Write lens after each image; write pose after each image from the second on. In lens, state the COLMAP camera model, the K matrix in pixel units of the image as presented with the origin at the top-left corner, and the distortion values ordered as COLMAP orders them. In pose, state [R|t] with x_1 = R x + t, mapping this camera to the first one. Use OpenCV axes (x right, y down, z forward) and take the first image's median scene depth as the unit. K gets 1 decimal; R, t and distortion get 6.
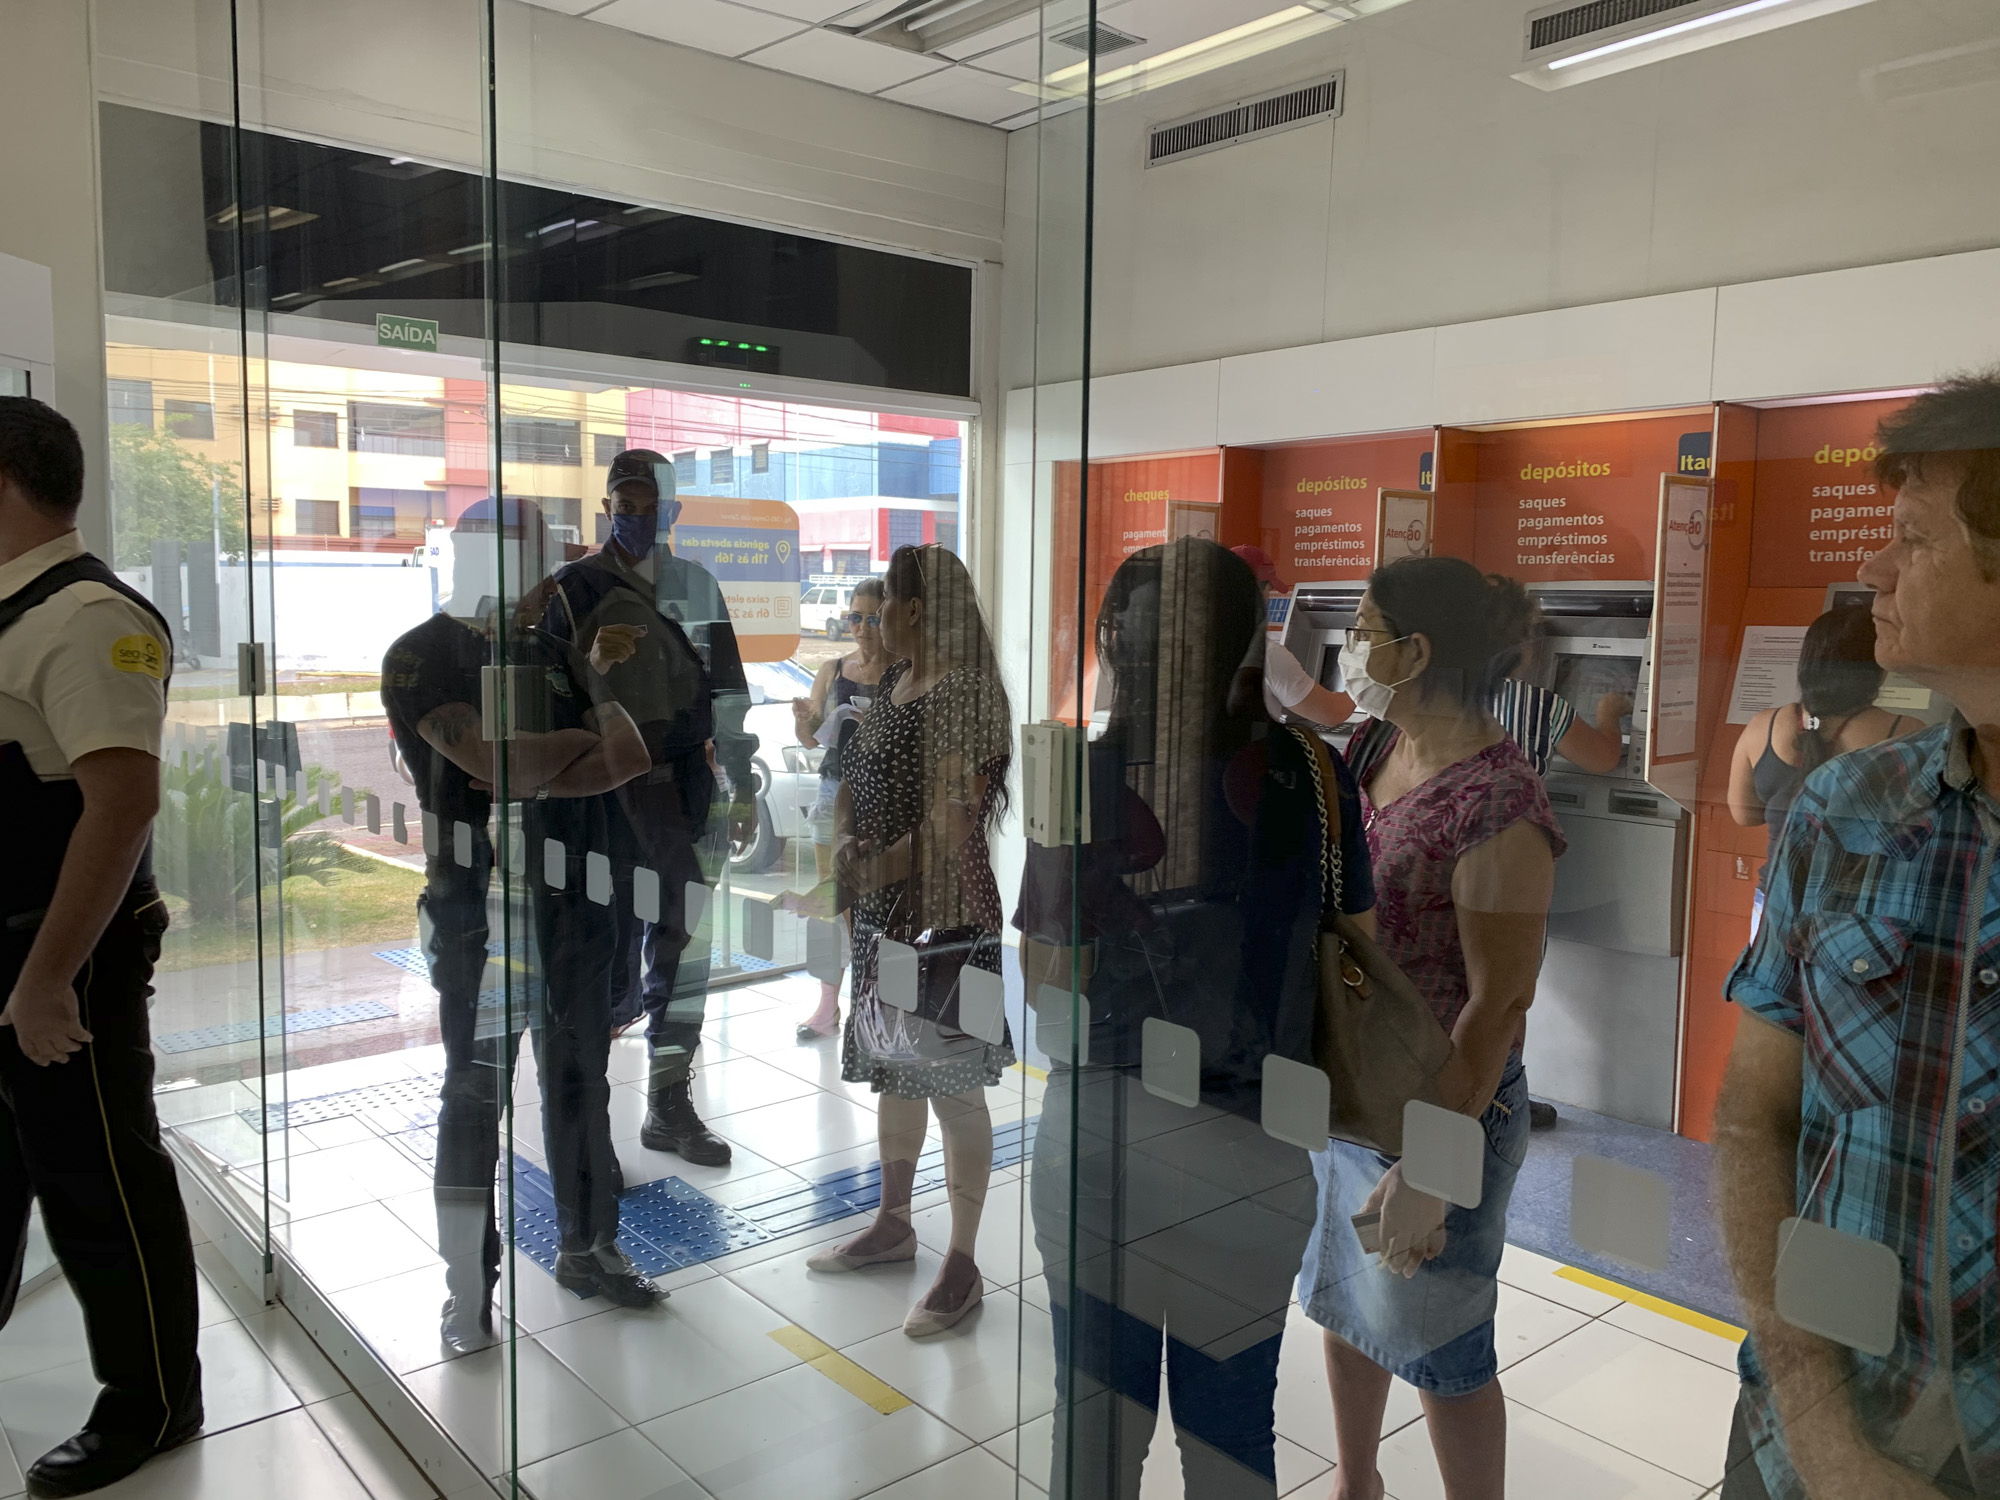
lens RADIAL K [[1539.1, 0, 994.4], [0, 1539.1, 726.0], [0, 0, 1]] dist [0.039609, -0.075671]
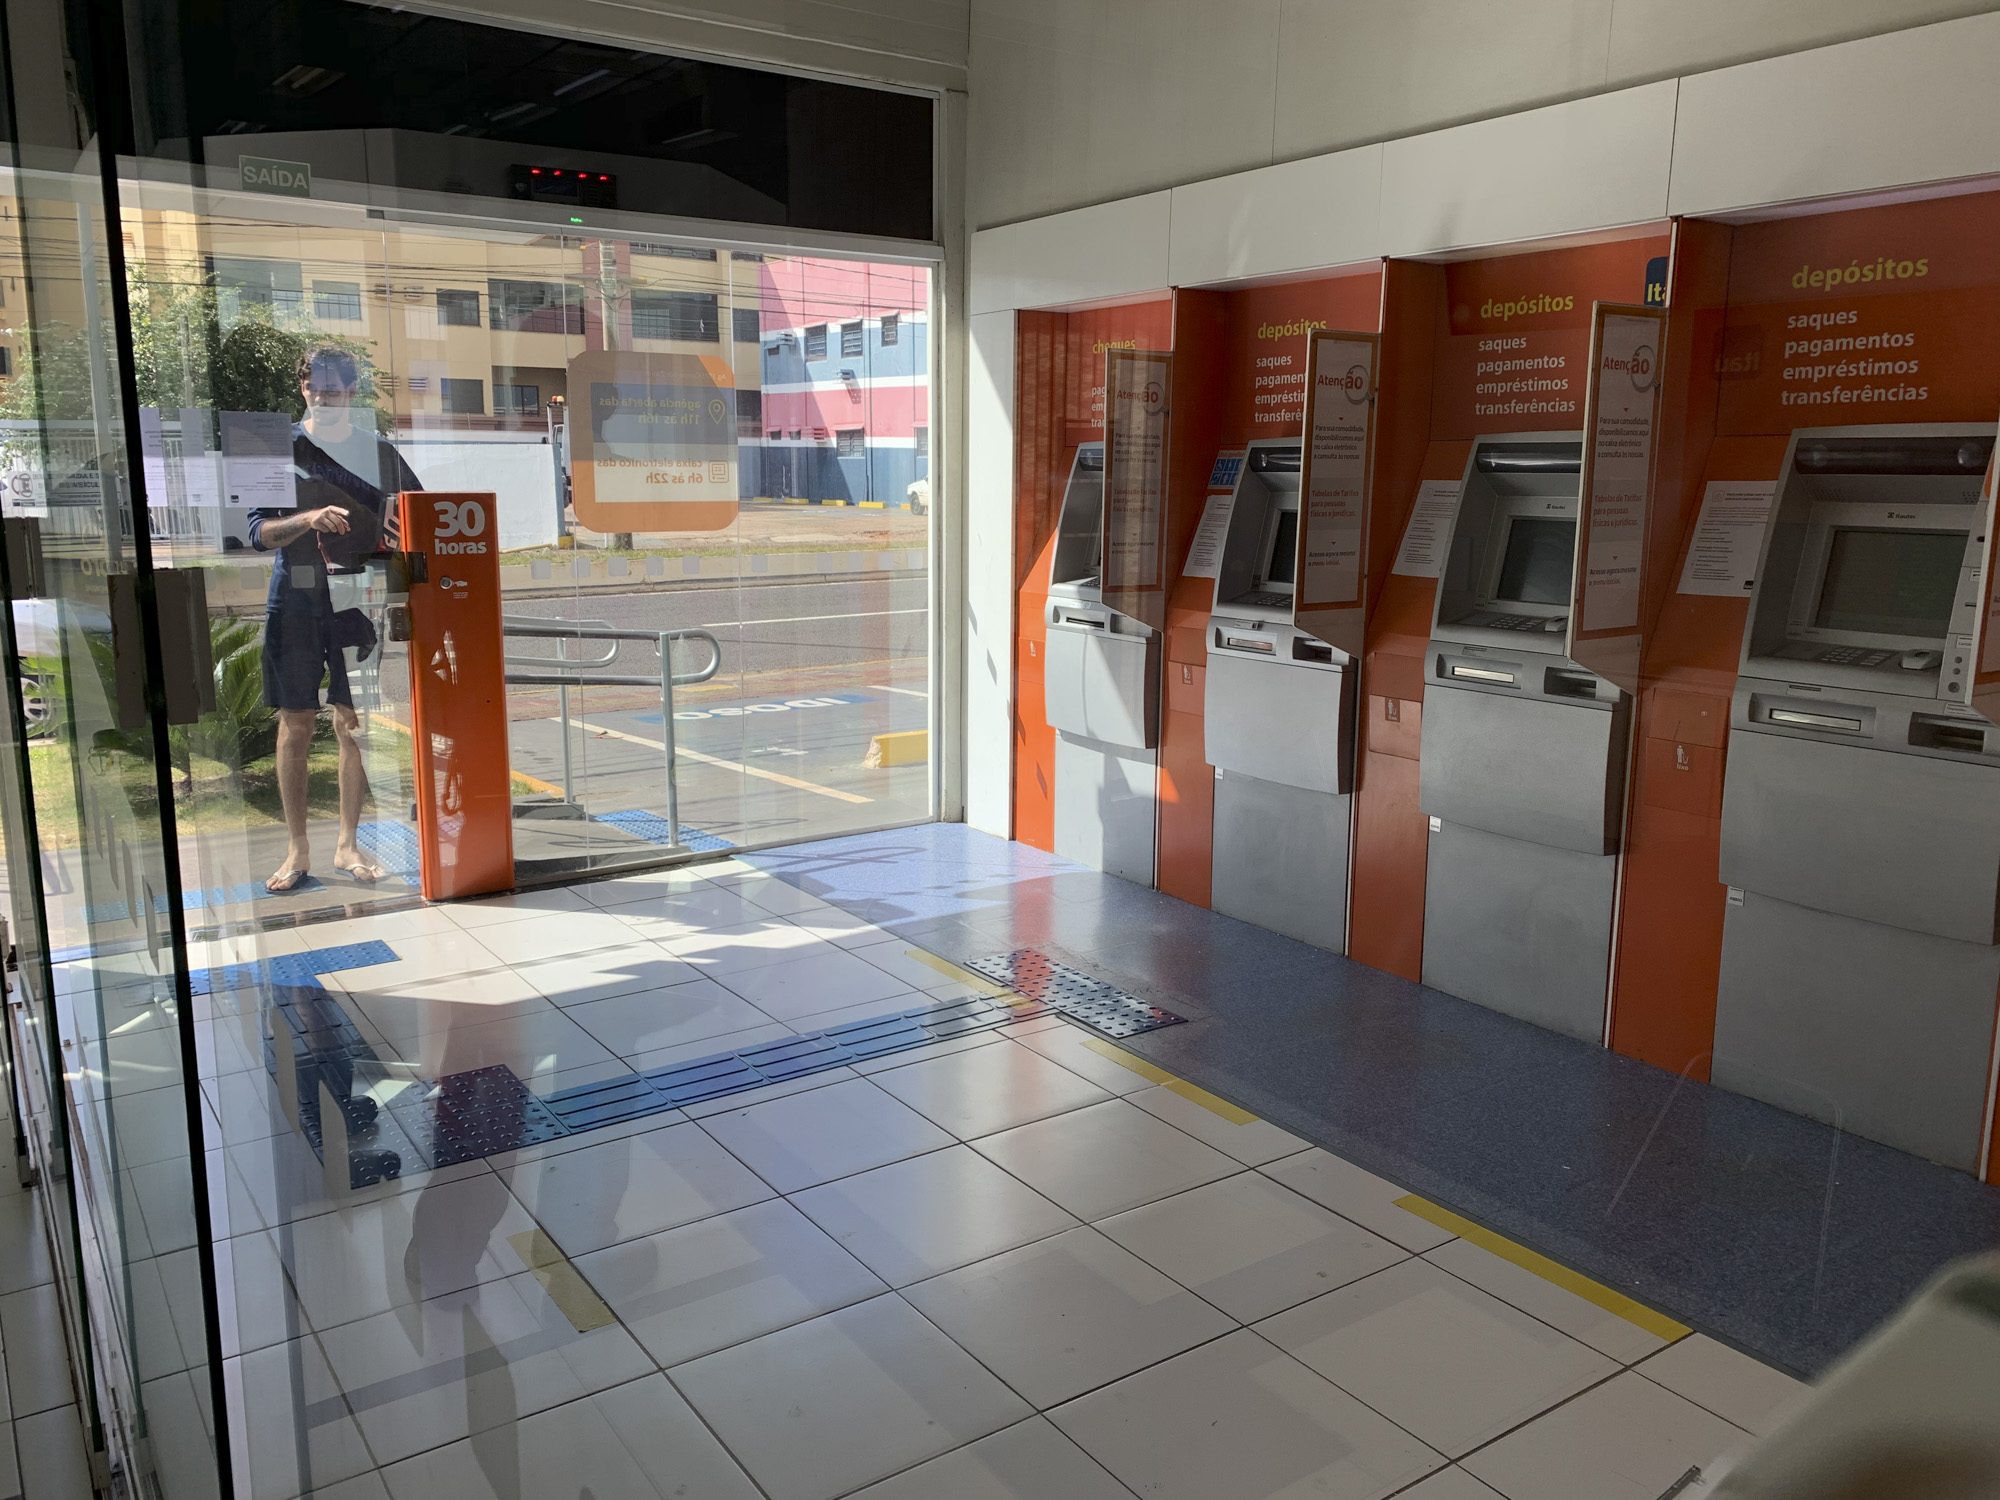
lens RADIAL K [[1554.1, 0, 1007.1], [0, 1554.1, 733.1], [0, 0, 1]] dist [0.006897, -0.003092]
pose [[0.995509, 0.010117, -0.094121, 0.161893], [-0.002470, 0.996710, 0.081010, 0.006122], [0.094631, -0.080413, 0.992259, 0.074359]]
